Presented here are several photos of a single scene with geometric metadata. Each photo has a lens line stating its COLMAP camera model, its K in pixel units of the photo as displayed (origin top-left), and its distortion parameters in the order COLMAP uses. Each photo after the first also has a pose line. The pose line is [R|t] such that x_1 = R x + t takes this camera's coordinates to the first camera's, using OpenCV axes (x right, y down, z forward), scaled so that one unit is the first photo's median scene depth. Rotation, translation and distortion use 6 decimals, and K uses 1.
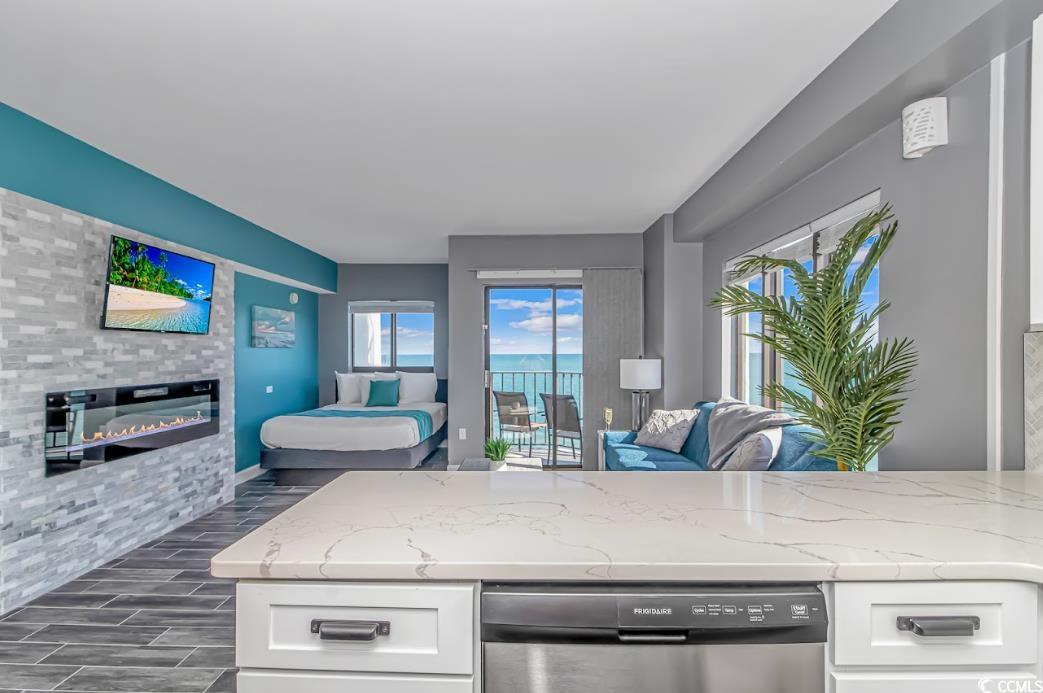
lens RADIAL K [[491.4, 0, 525.2], [0, 491.4, 351.0], [0, 0, 1]] dist [0.004852, -0.010128]
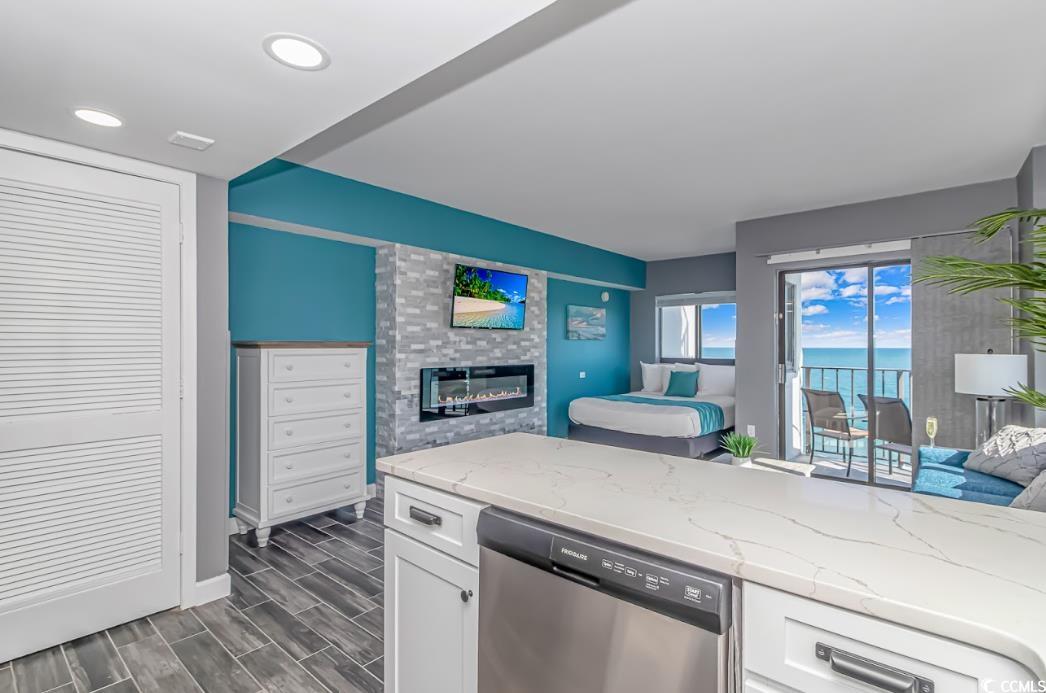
lens RADIAL K [[496.7, 0, 534.5], [0, 496.7, 338.6], [0, 0, 1]] dist [0.026087, -0.020621]
pose [[0.772572, -0.003877, -0.634916, 0.250364], [-0.002293, 0.999958, -0.008896, 0.002164], [0.634923, 0.008329, 0.772530, -0.004948]]
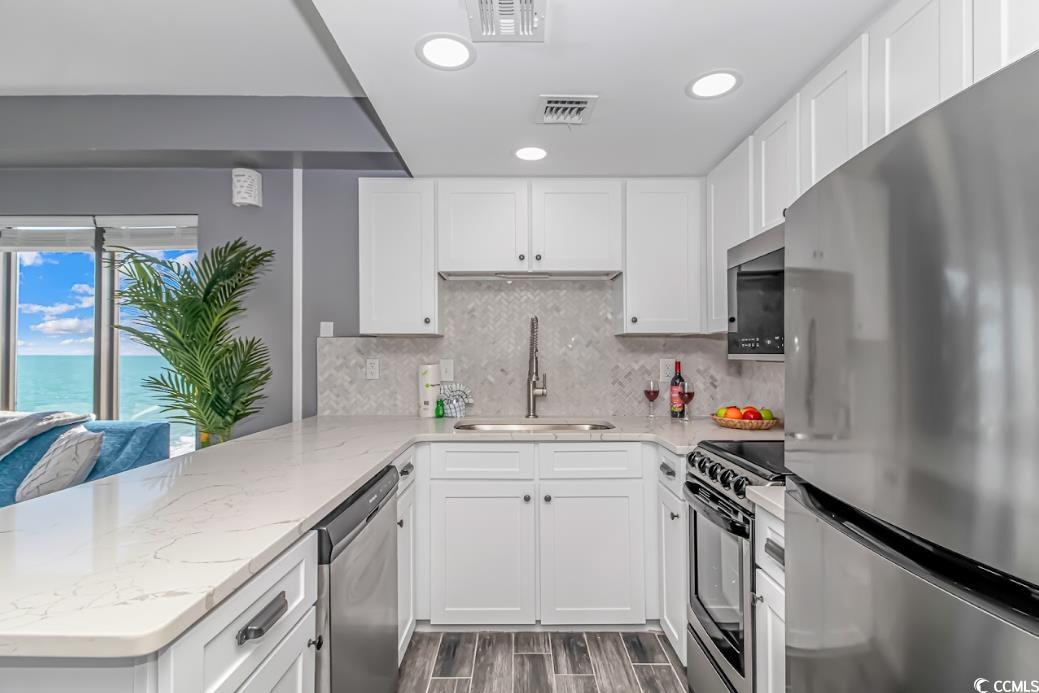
lens RADIAL K [[485.4, 0, 524.1], [0, 485.4, 355.2], [0, 0, 1]] dist [0.001584, -0.009283]
pose [[-0.024489, 0.005338, 0.999686, -0.353116], [-0.009018, 0.999944, -0.005560, 0.014584], [-0.999659, -0.009151, -0.024440, 0.139649]]
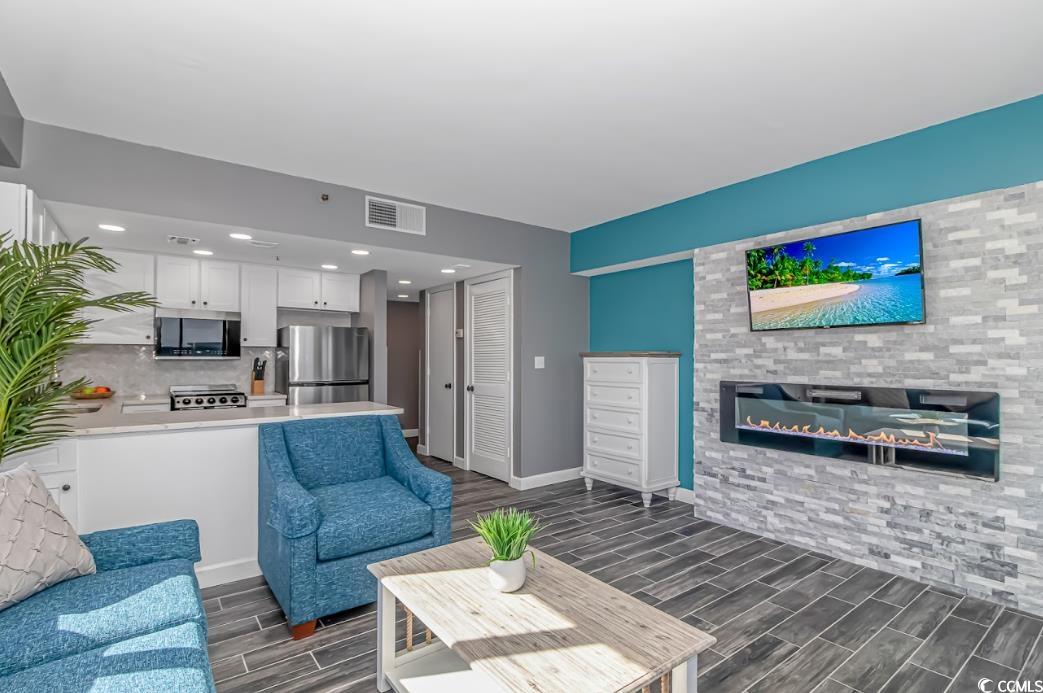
lens RADIAL K [[487.3, 0, 526.1], [0, 487.3, 355.3], [0, 0, 1]] dist [0.001584, -0.009283]
pose [[-0.789384, 0.000844, -0.613899, 0.242187], [0.005621, 0.999967, -0.005853, 0.014357], [0.613874, -0.008071, -0.789363, 1.363037]]
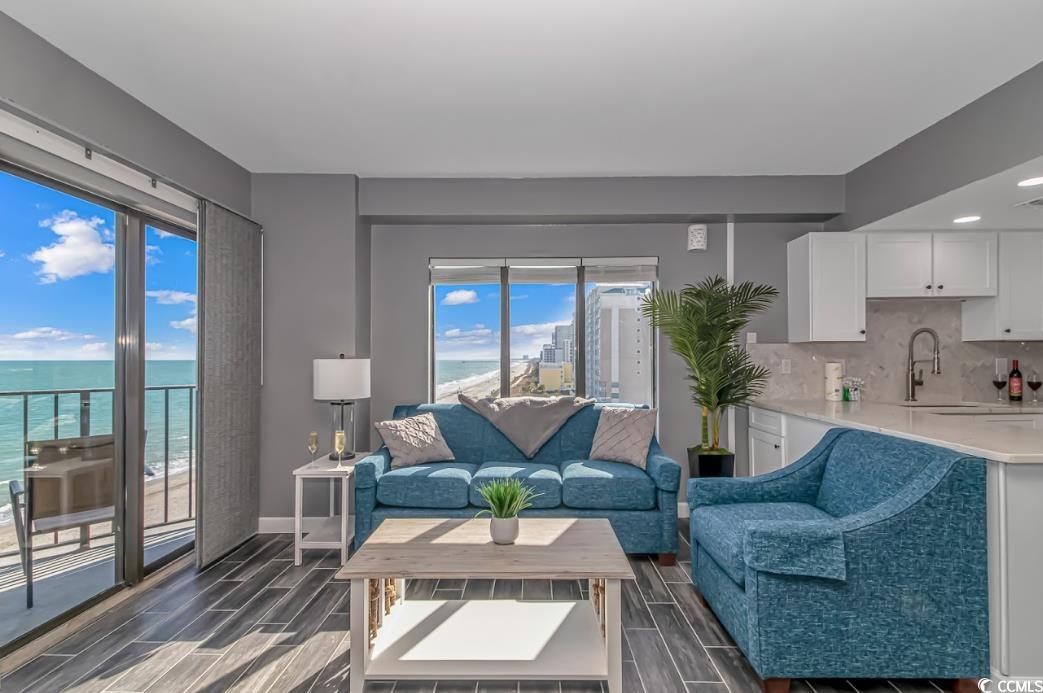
lens RADIAL K [[491.4, 0, 525.2], [0, 491.4, 351.0], [0, 0, 1]] dist [0.004852, -0.010128]
pose [[0.011464, 0.016739, 0.999794, -0.684228], [-0.004543, 0.999850, -0.016687, 0.021545], [-0.999924, -0.004351, 0.011539, 0.979764]]
